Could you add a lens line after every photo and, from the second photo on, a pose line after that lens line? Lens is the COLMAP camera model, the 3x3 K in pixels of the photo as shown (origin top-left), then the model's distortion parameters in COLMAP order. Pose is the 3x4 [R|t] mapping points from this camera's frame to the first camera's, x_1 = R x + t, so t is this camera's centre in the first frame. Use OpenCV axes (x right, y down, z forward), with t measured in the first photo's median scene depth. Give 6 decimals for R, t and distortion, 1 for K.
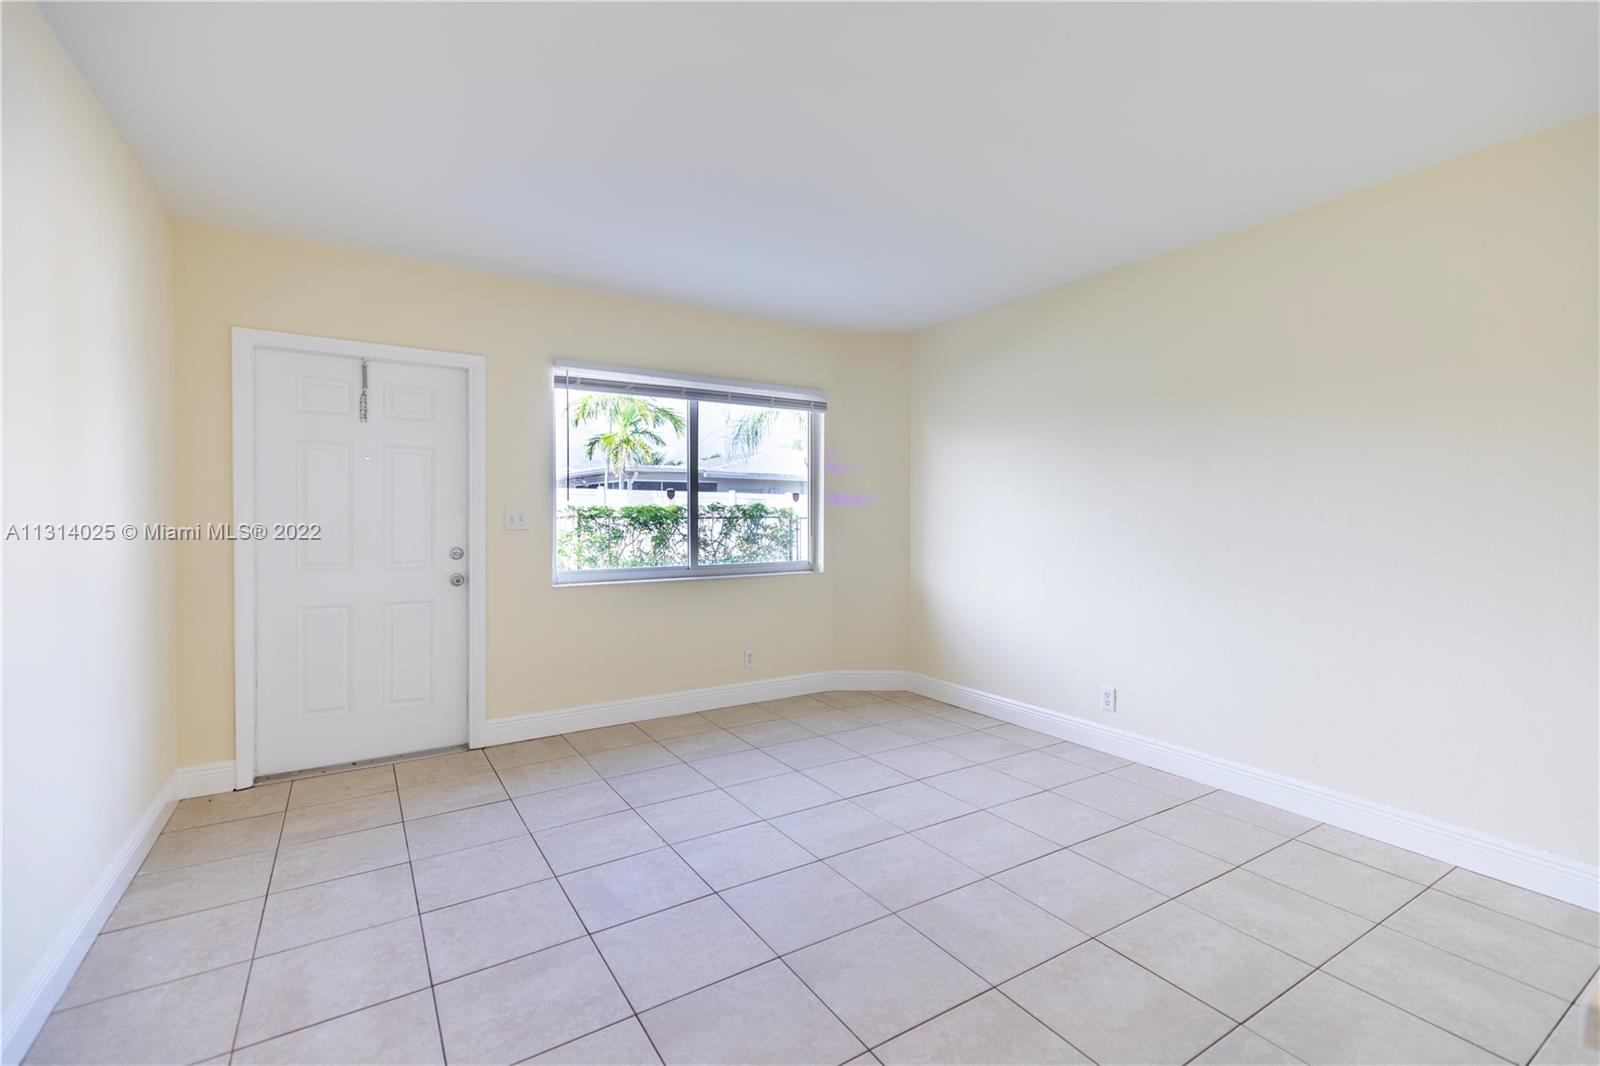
lens RADIAL K [[706.9, 0, 808.7], [0, 706.9, 525.8], [0, 0, 1]] dist [0.001541, -0.000630]
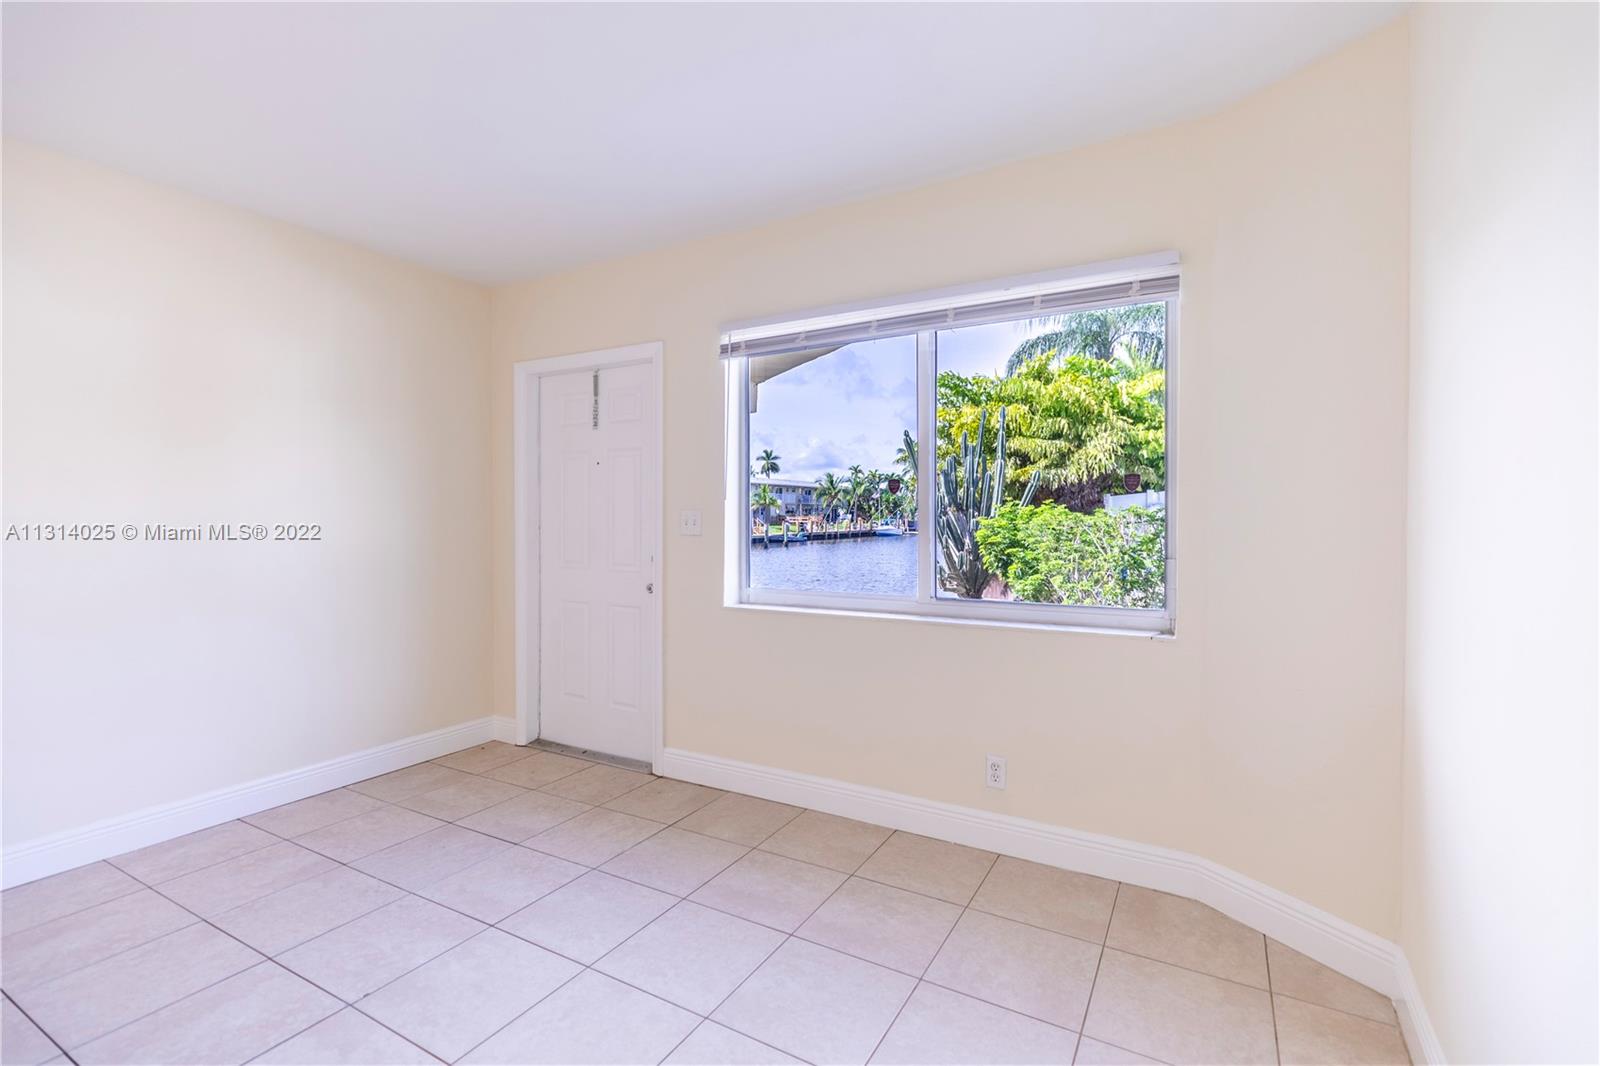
lens RADIAL K [[714.4, 0, 805.5], [0, 714.4, 526.0], [0, 0, 1]] dist [0.002155, 0.000128]
pose [[0.461750, 0.014808, -0.886887, 0.452988], [-0.006817, 0.999890, 0.013145, -0.019609], [0.886984, -0.000024, 0.461800, 0.783131]]
